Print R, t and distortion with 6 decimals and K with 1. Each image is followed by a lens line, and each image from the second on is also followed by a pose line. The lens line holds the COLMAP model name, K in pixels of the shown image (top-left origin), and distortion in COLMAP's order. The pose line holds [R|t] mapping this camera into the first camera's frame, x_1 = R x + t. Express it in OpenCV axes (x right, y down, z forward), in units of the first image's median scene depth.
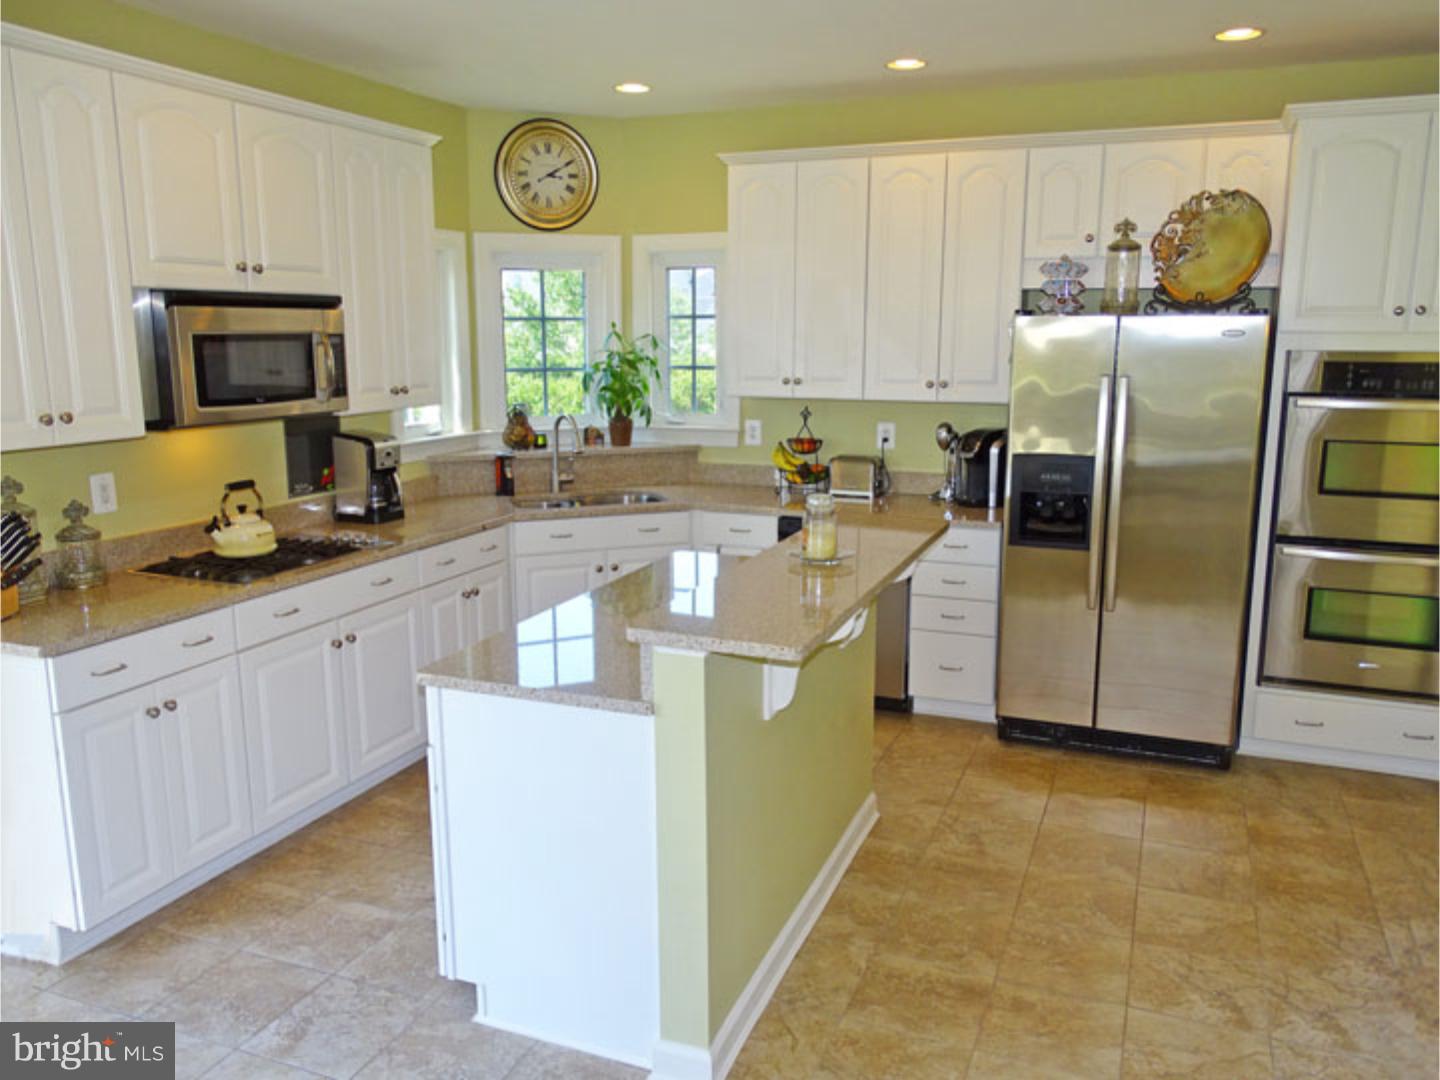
lens RADIAL K [[1080.5, 0, 767.9], [0, 1080.5, 554.1], [0, 0, 1]] dist [0.003428, -0.003881]
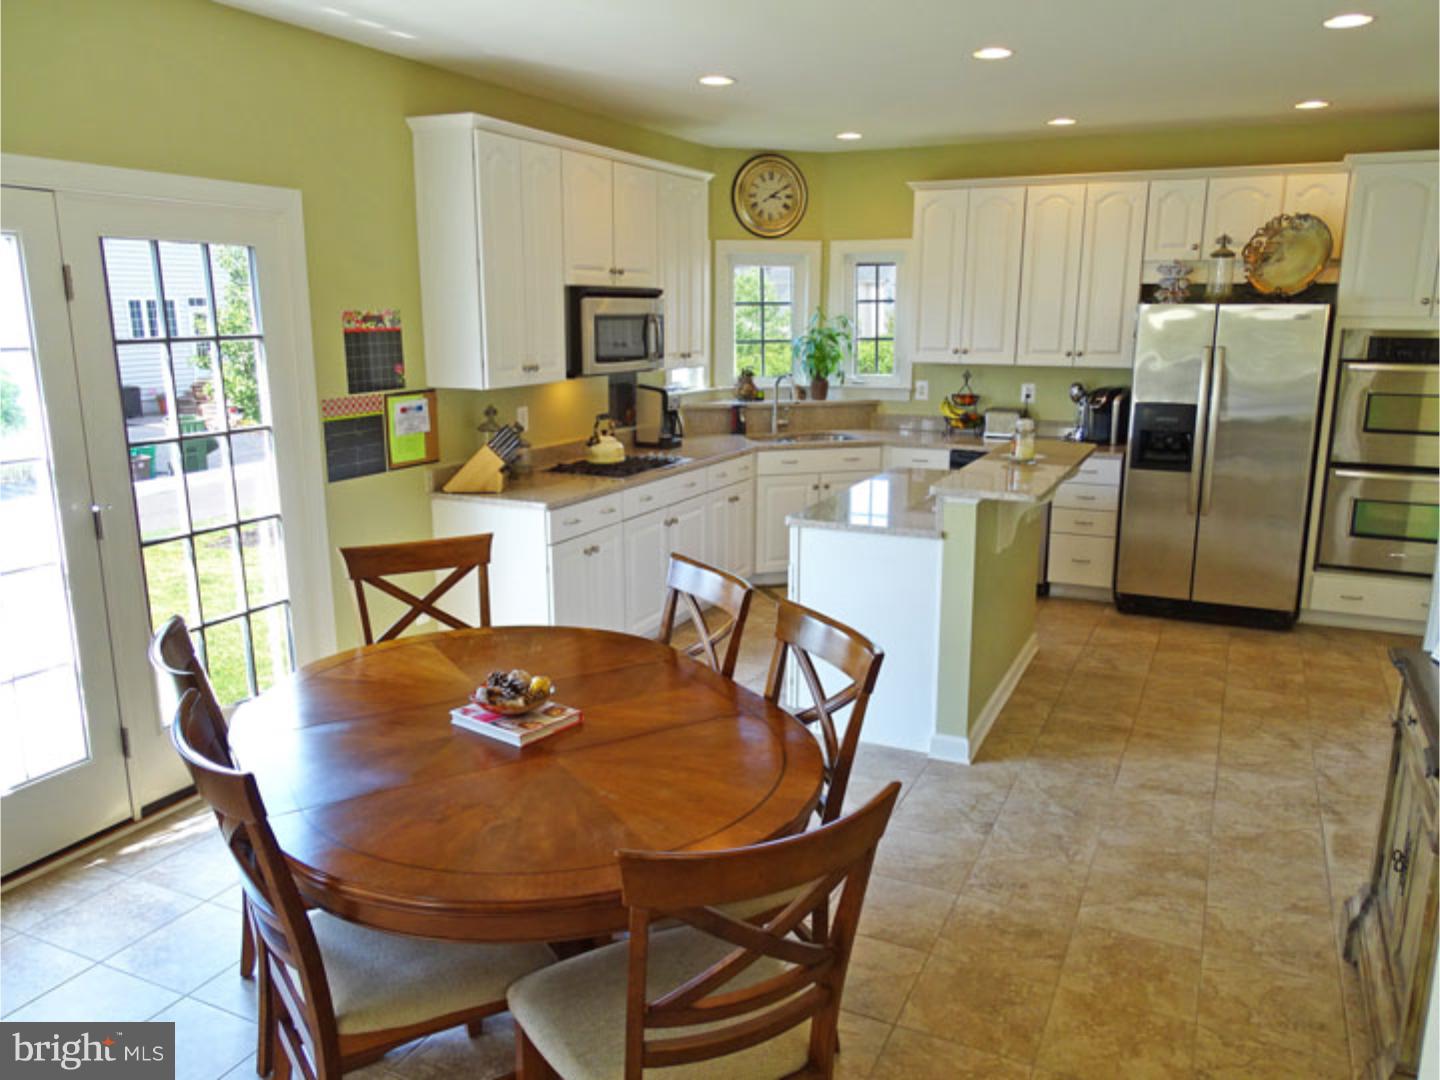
lens RADIAL K [[1080.5, 0, 711.8], [0, 1080.5, 542.6], [0, 0, 1]] dist [0.003428, -0.003881]
pose [[0.995360, 0.022791, -0.093481, -0.179713], [-0.022098, 0.999720, 0.008445, 0.086505], [0.093647, -0.006340, 0.995585, -0.434099]]
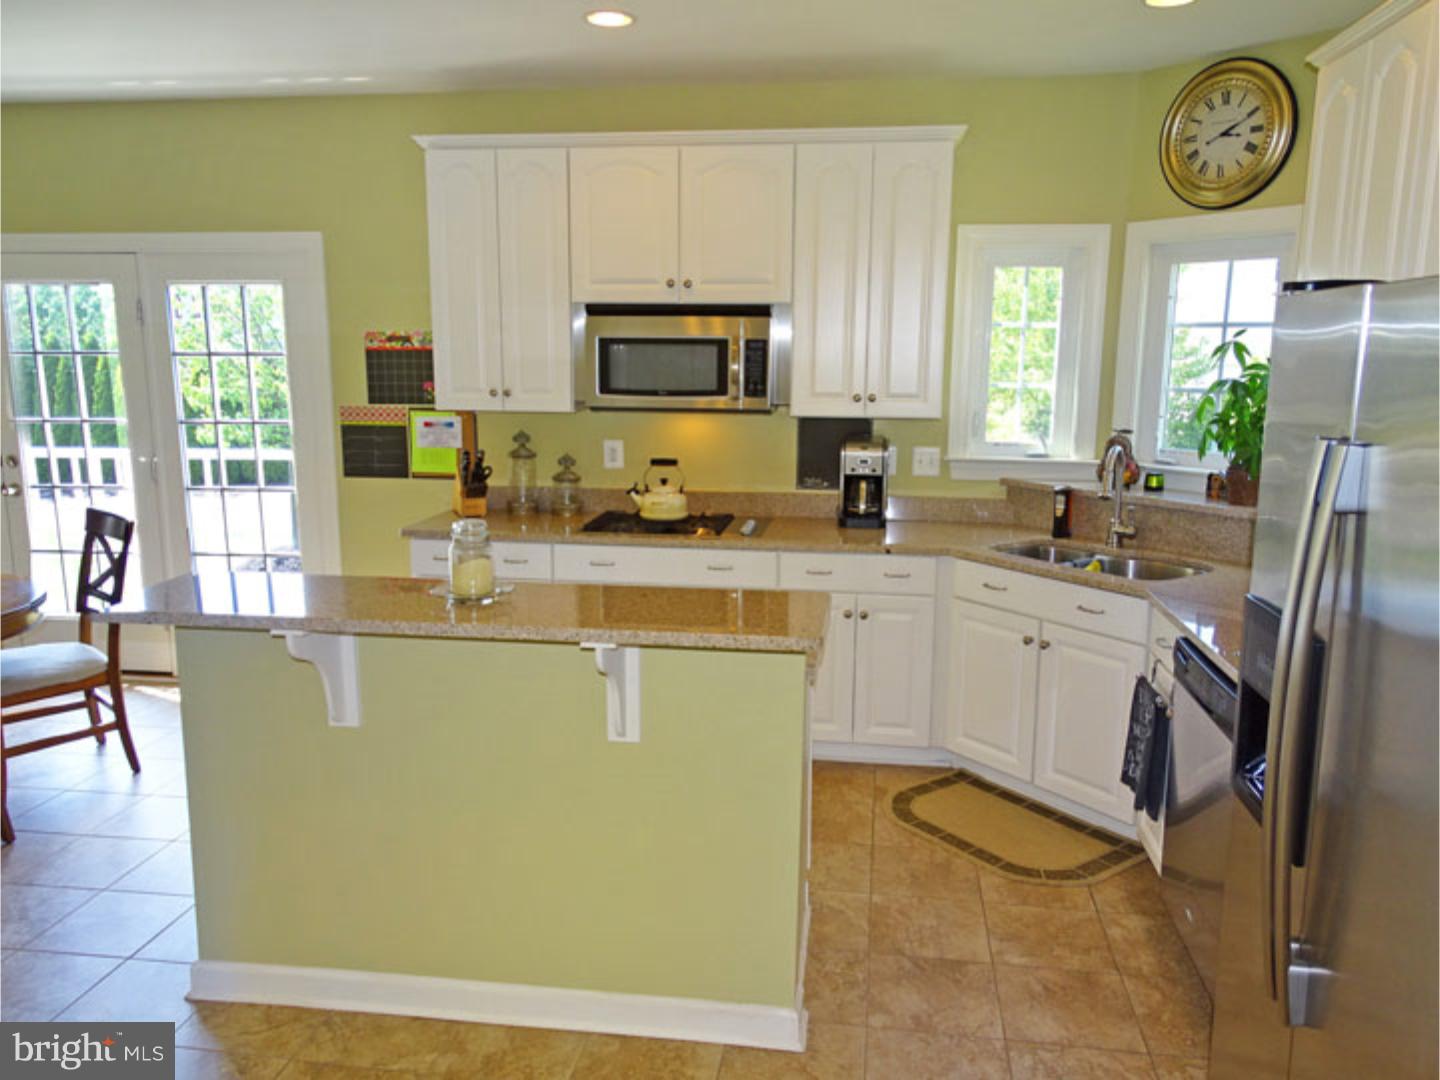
lens RADIAL K [[1080.5, 0, 717.6], [0, 1080.5, 537.2], [0, 0, 1]] dist [0.003428, -0.003881]
pose [[0.212040, 0.172425, -0.961930, 0.624814], [-0.209173, 0.969508, 0.127675, -0.130618], [0.954613, 0.174137, 0.241641, 0.679238]]
